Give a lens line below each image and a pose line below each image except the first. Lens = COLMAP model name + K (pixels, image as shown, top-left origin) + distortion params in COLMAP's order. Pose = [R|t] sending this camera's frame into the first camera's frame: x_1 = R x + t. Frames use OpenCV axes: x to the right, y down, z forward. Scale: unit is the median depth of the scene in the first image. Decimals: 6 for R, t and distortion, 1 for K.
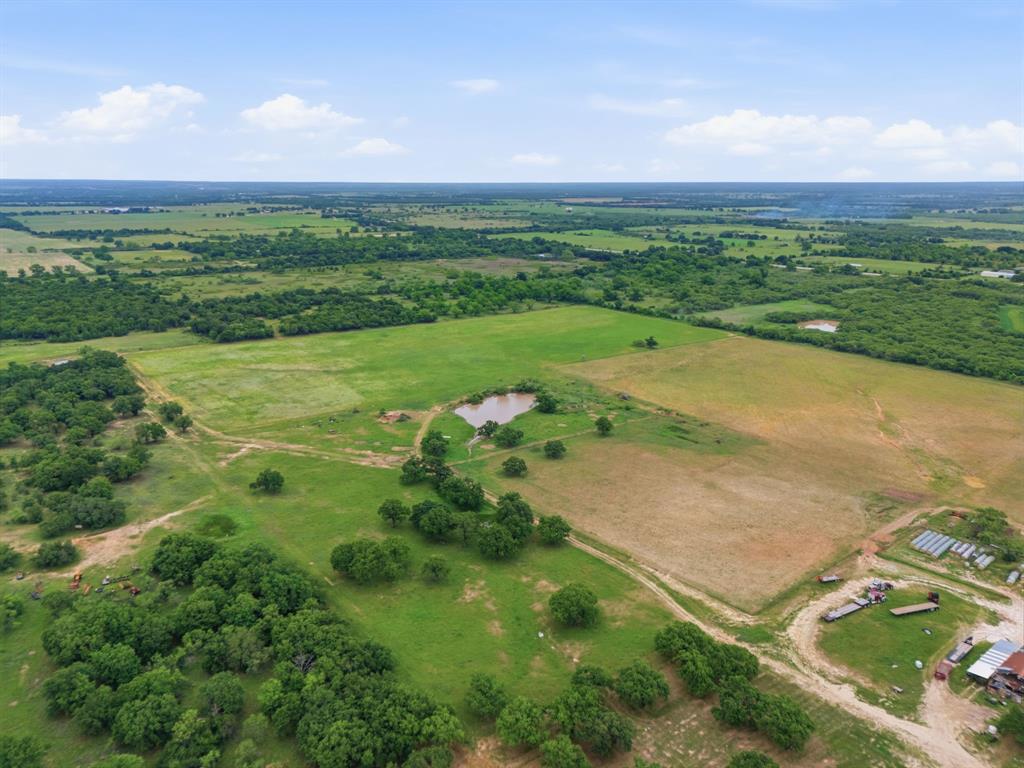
lens RADIAL K [[754.2, 0, 514.2], [0, 754.2, 387.0], [0, 0, 1]] dist [0.071497, -0.064993]
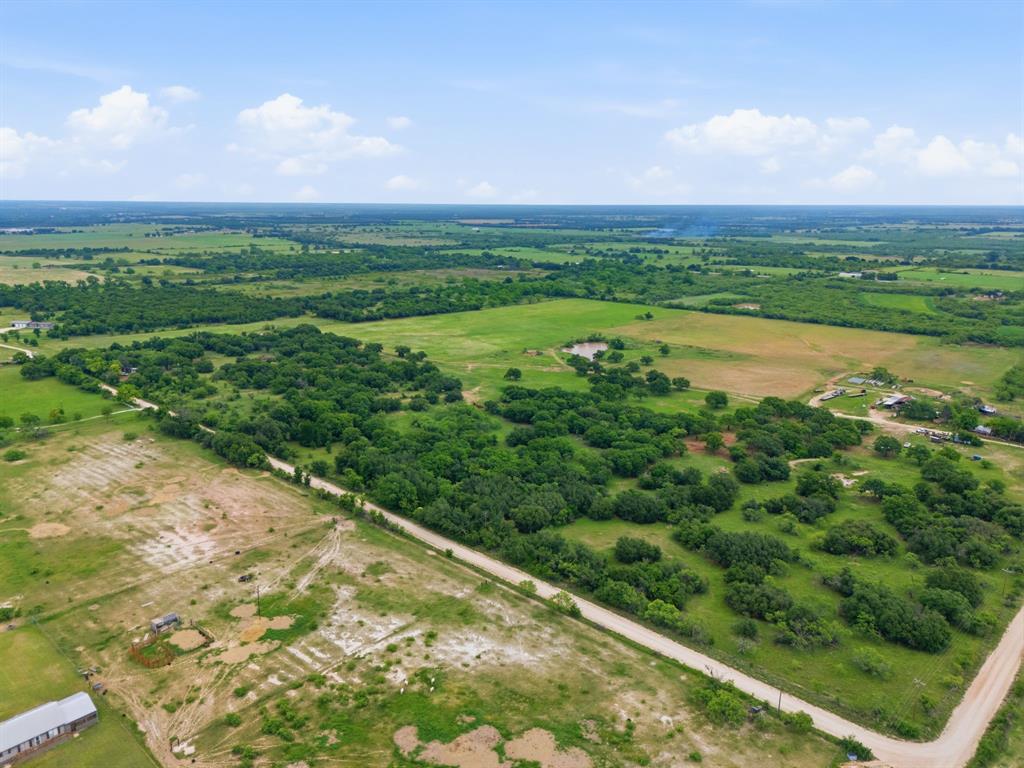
lens RADIAL K [[754.2, 0, 514.2], [0, 754.2, 387.0], [0, 0, 1]] dist [0.071497, -0.064993]
pose [[0.986209, -0.035651, 0.161621, -0.145836], [0.039930, 0.998931, -0.023303, 0.046865], [-0.160618, 0.029436, 0.986578, -0.185288]]
